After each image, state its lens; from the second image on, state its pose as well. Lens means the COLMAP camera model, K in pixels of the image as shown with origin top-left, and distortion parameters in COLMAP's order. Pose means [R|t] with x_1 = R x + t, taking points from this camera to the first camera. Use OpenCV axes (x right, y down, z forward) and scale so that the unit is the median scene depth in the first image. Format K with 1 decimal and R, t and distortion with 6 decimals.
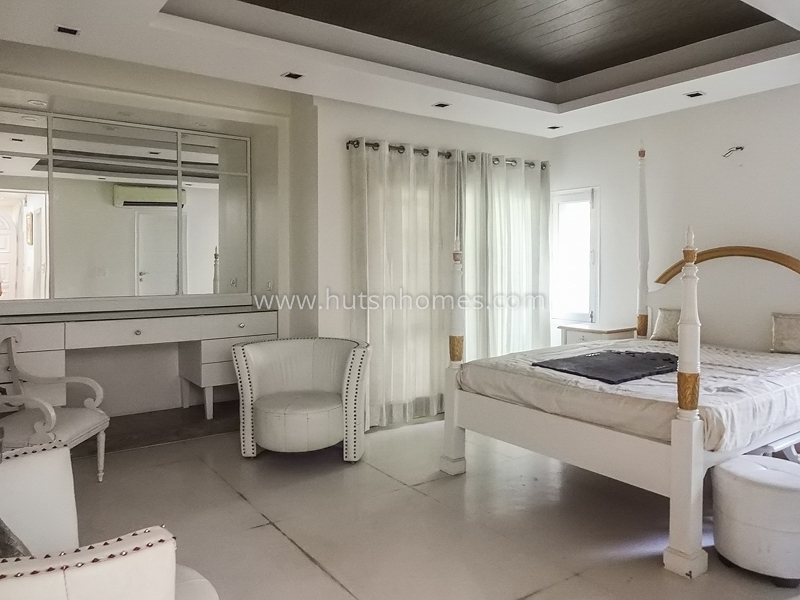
lens RADIAL K [[607.3, 0, 403.4], [0, 607.3, 278.4], [0, 0, 1]] dist [-0.012129, -0.001230]
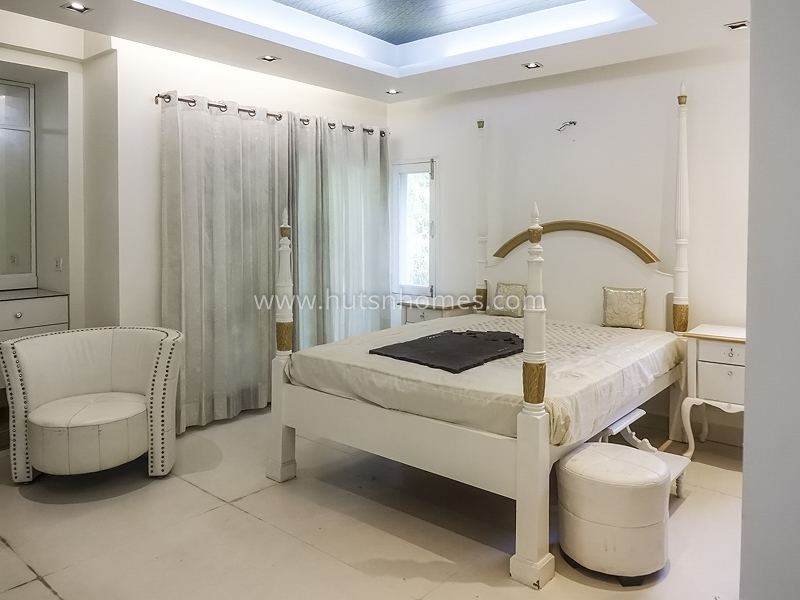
lens RADIAL K [[610.2, 0, 401.0], [0, 610.2, 237.3], [0, 0, 1]] dist [-0.011190, -0.003244]
pose [[0.968567, -0.002067, 0.248745, 0.030450], [0.005099, 0.999920, -0.011545, -0.016112], [-0.248701, 0.012450, 0.968500, 0.101020]]
